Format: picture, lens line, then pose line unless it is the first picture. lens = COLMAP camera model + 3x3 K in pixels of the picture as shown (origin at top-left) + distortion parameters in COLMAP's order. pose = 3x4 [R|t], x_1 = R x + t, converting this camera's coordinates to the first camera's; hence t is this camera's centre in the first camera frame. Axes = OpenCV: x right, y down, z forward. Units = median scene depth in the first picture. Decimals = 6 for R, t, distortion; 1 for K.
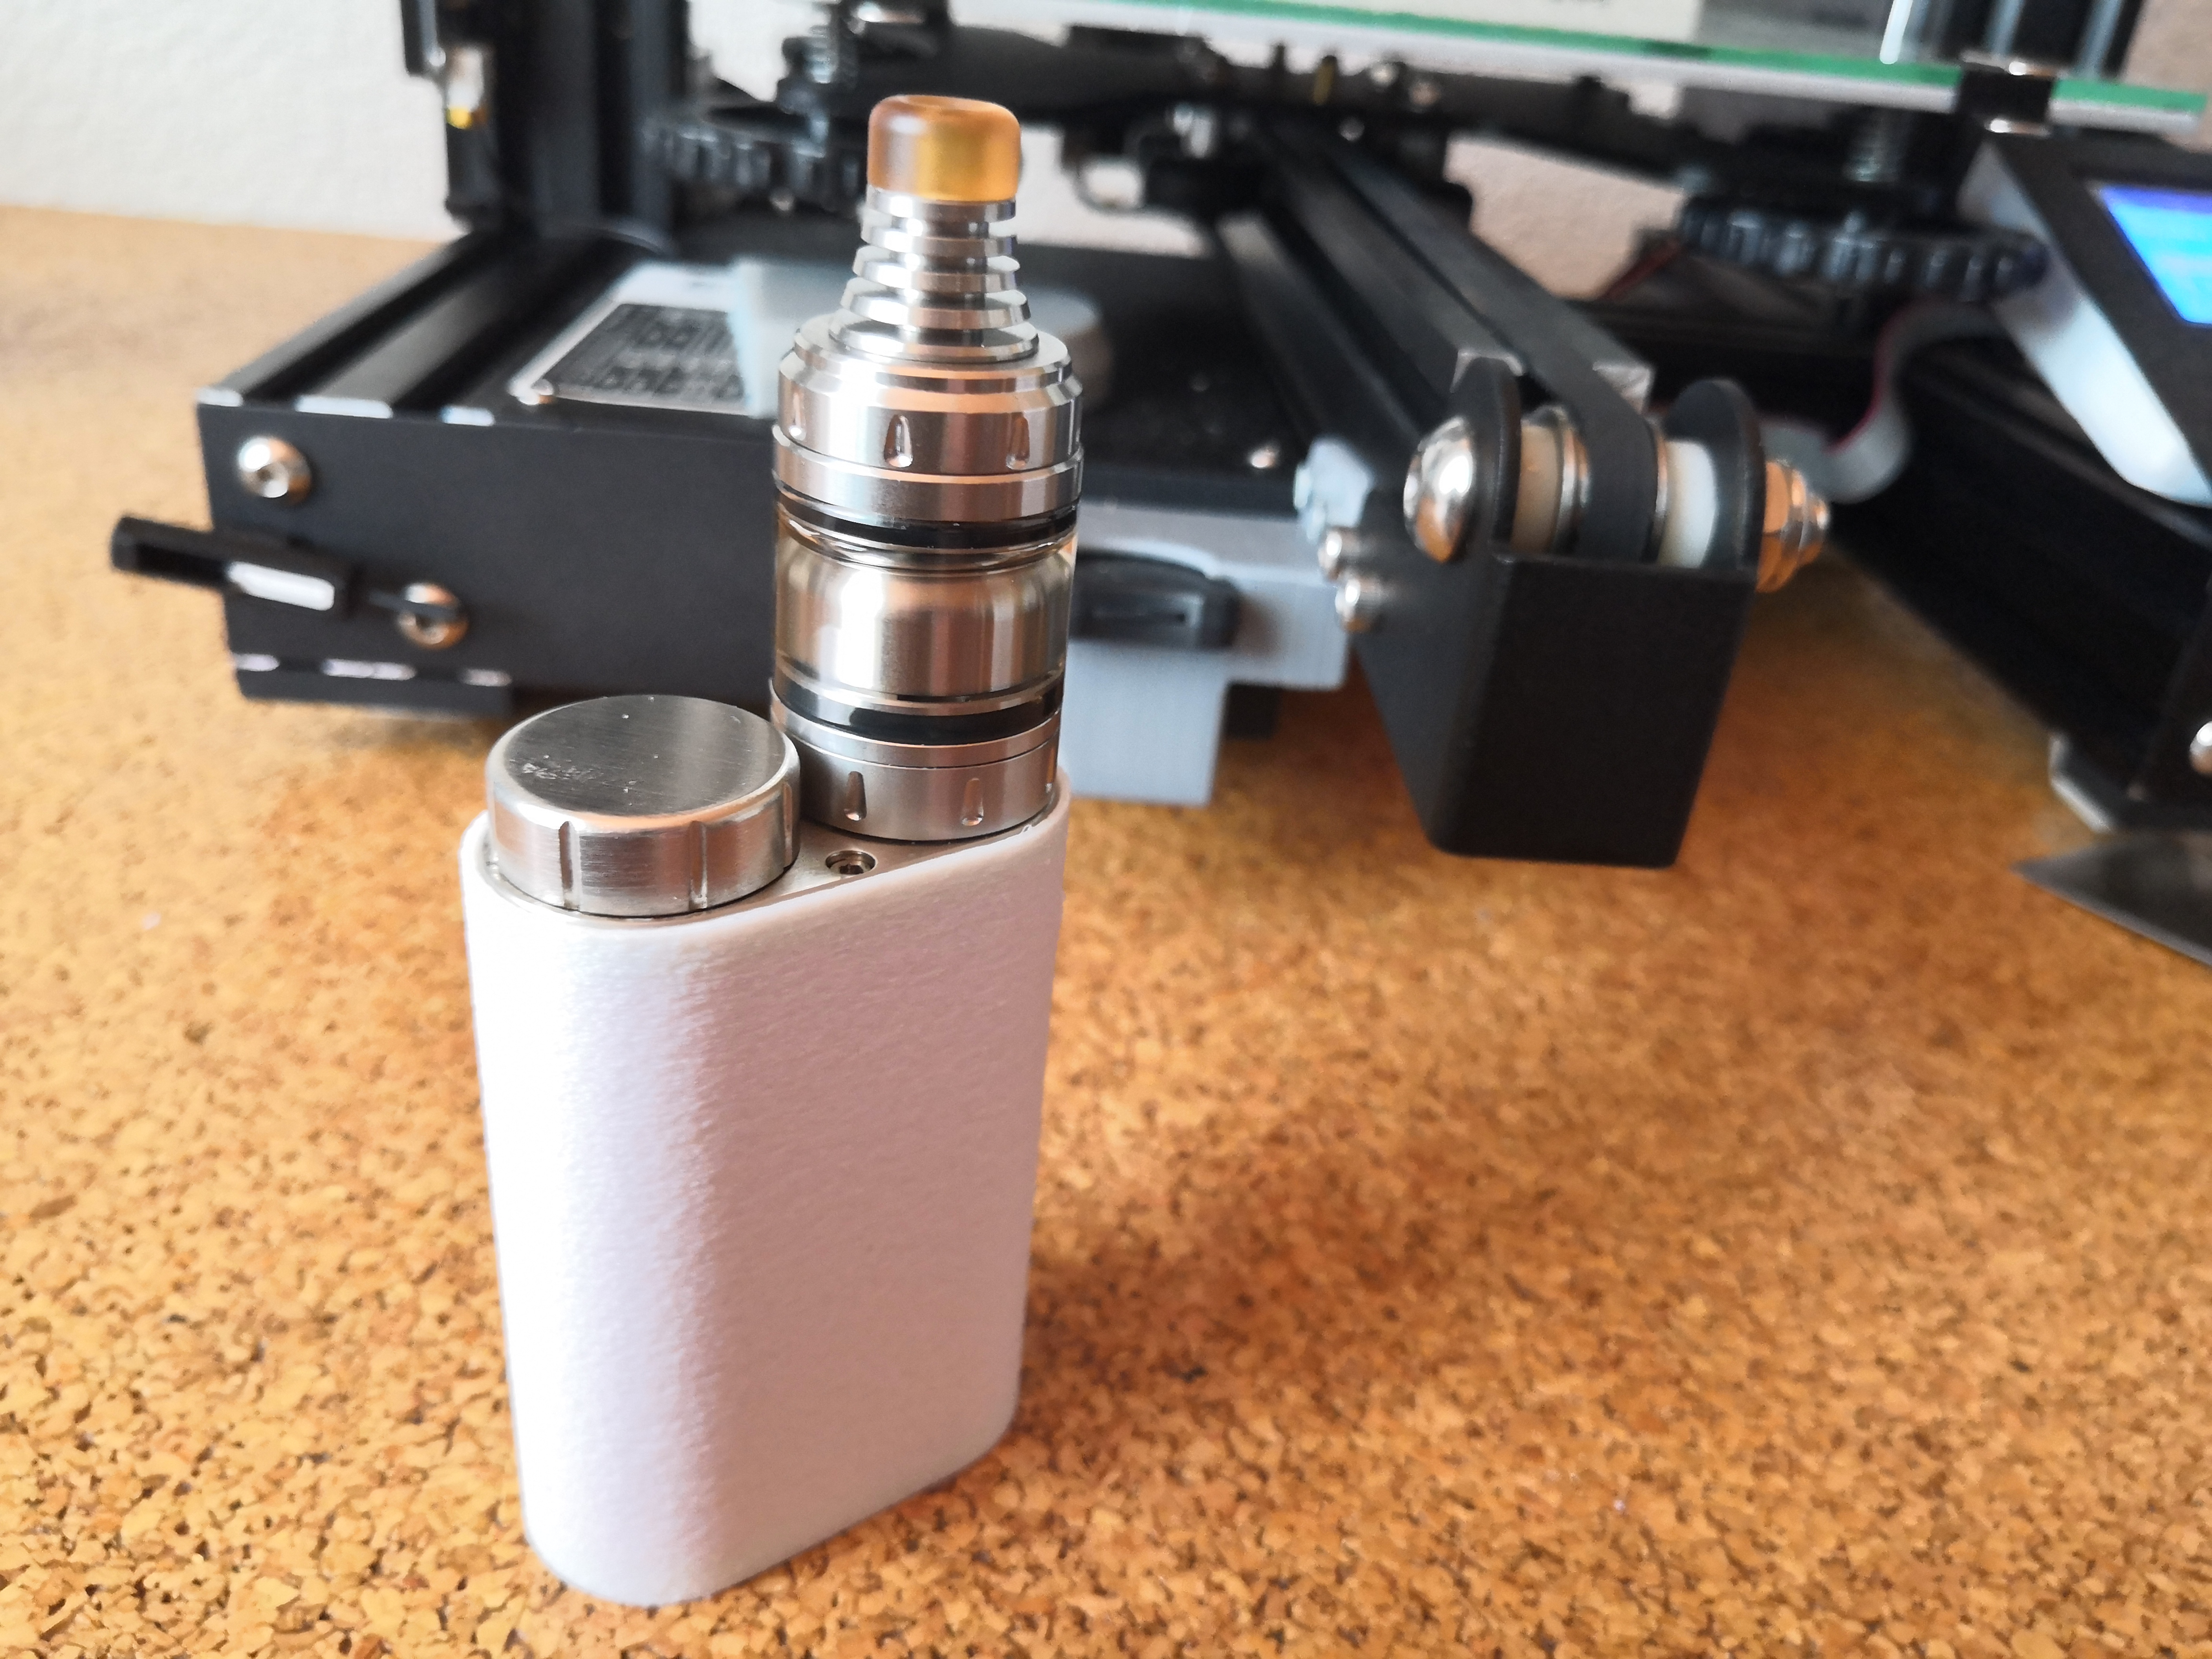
lens RADIAL K [[1824.0, 0, 1106.0], [0, 1824.0, 829.5], [0, 0, 1]] dist [-0.078094, 0.084237]
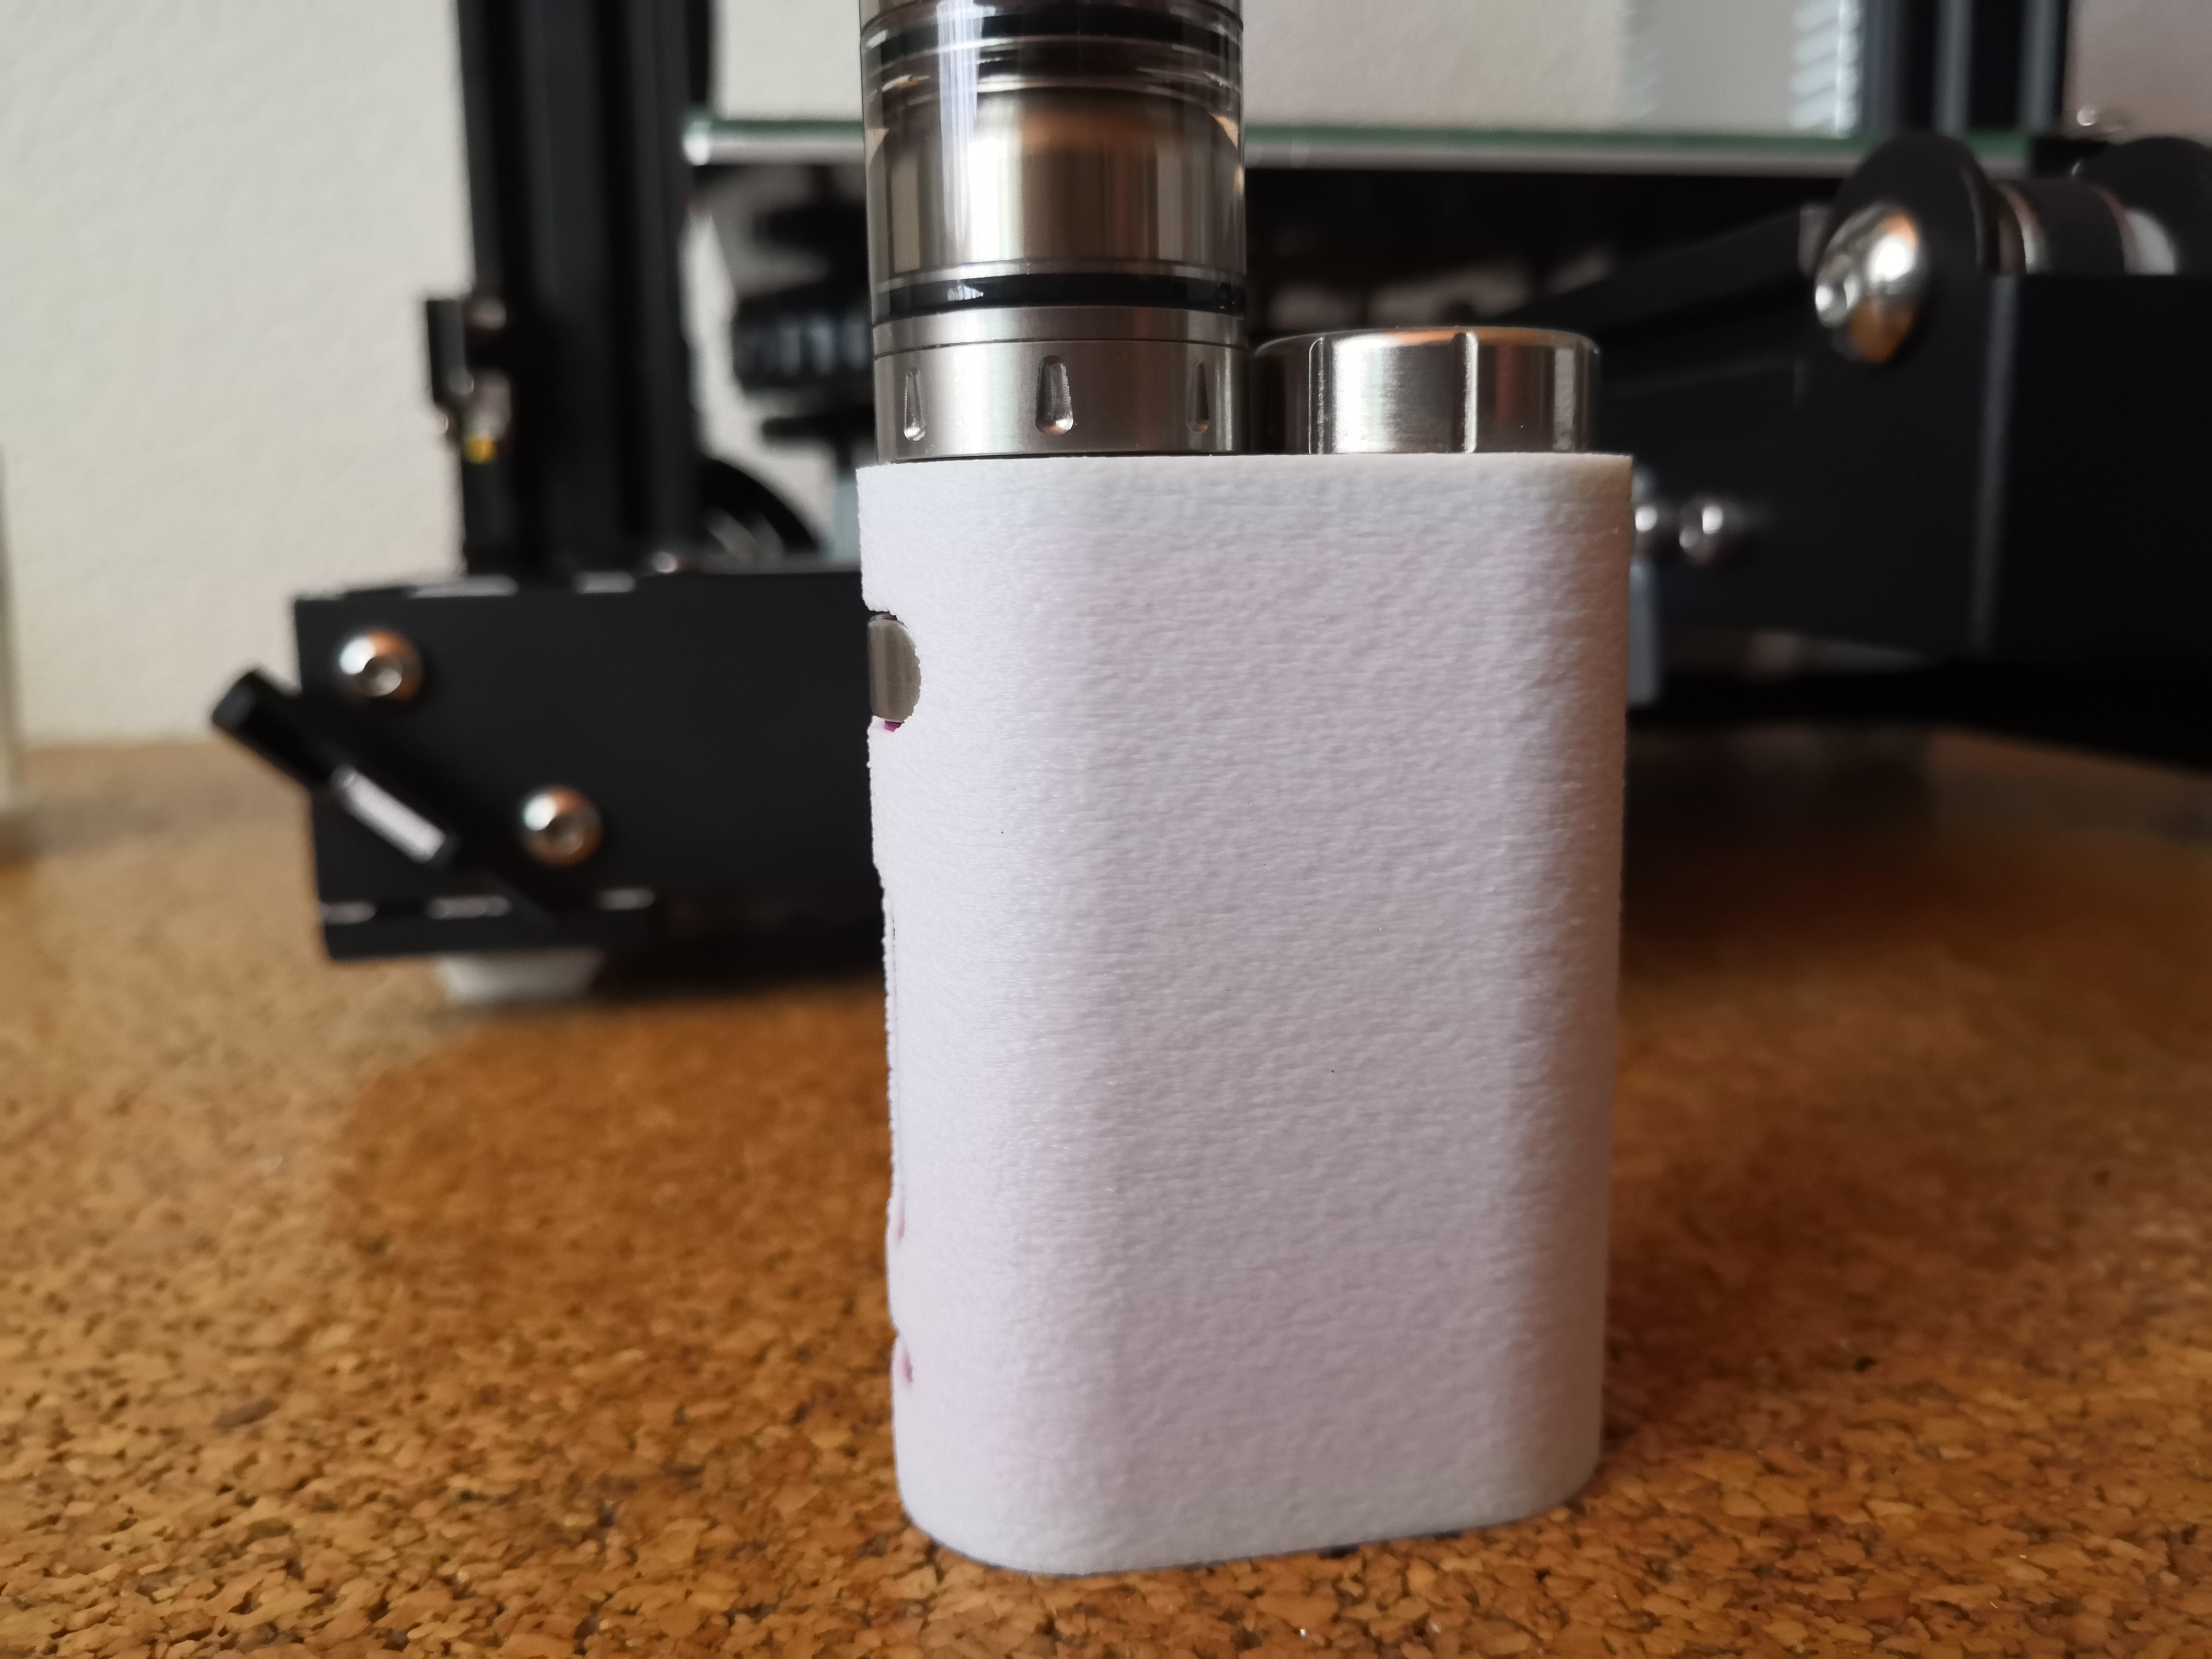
lens RADIAL K [[1824.0, 0, 1106.0], [0, 1824.0, 829.5], [0, 0, 1]] dist [-0.078094, 0.084237]
pose [[0.986318, -0.125526, 0.106864, -0.318992], [0.152472, 0.941091, -0.301829, 0.275448], [-0.062681, 0.313993, 0.947354, 0.253019]]
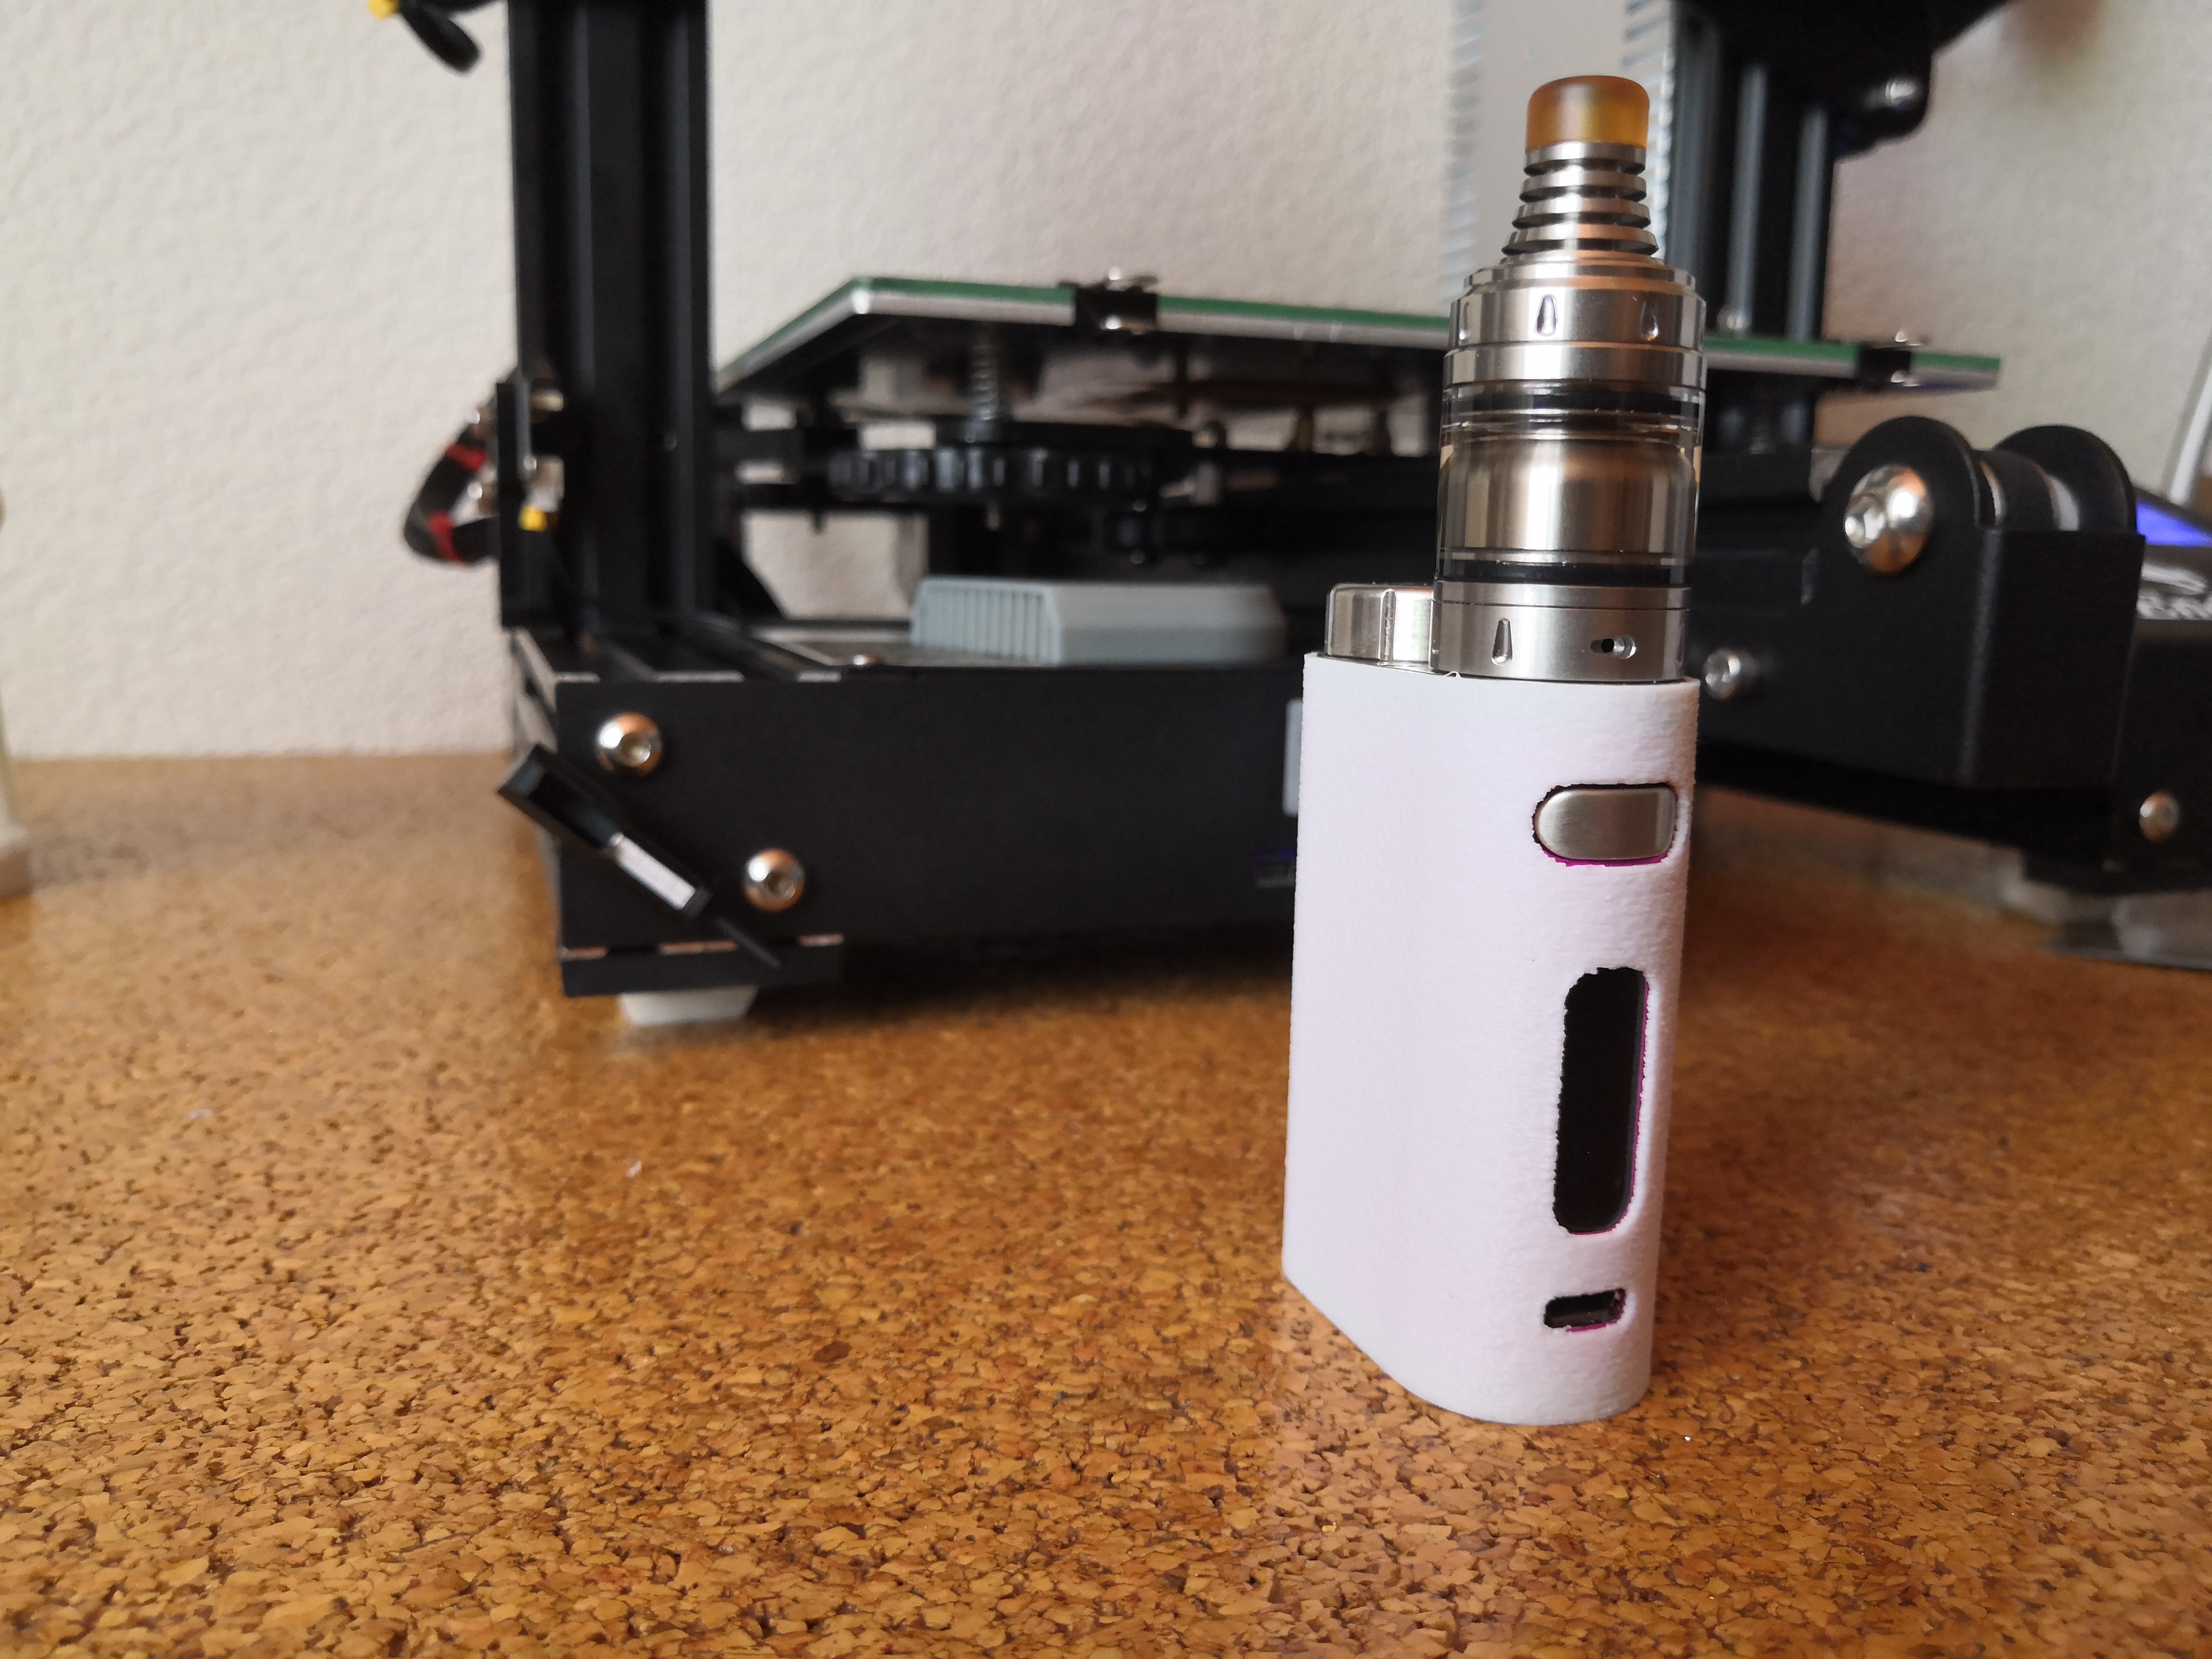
lens RADIAL K [[1793.7, 0, 1106.0], [0, 1793.7, 829.5], [0, 0, 1]] dist [-0.059591, 0.085946]
pose [[0.949840, -0.115264, 0.290721, -0.734490], [0.197690, 0.941609, -0.272563, 0.250899], [-0.242329, 0.316364, 0.917165, 0.033595]]
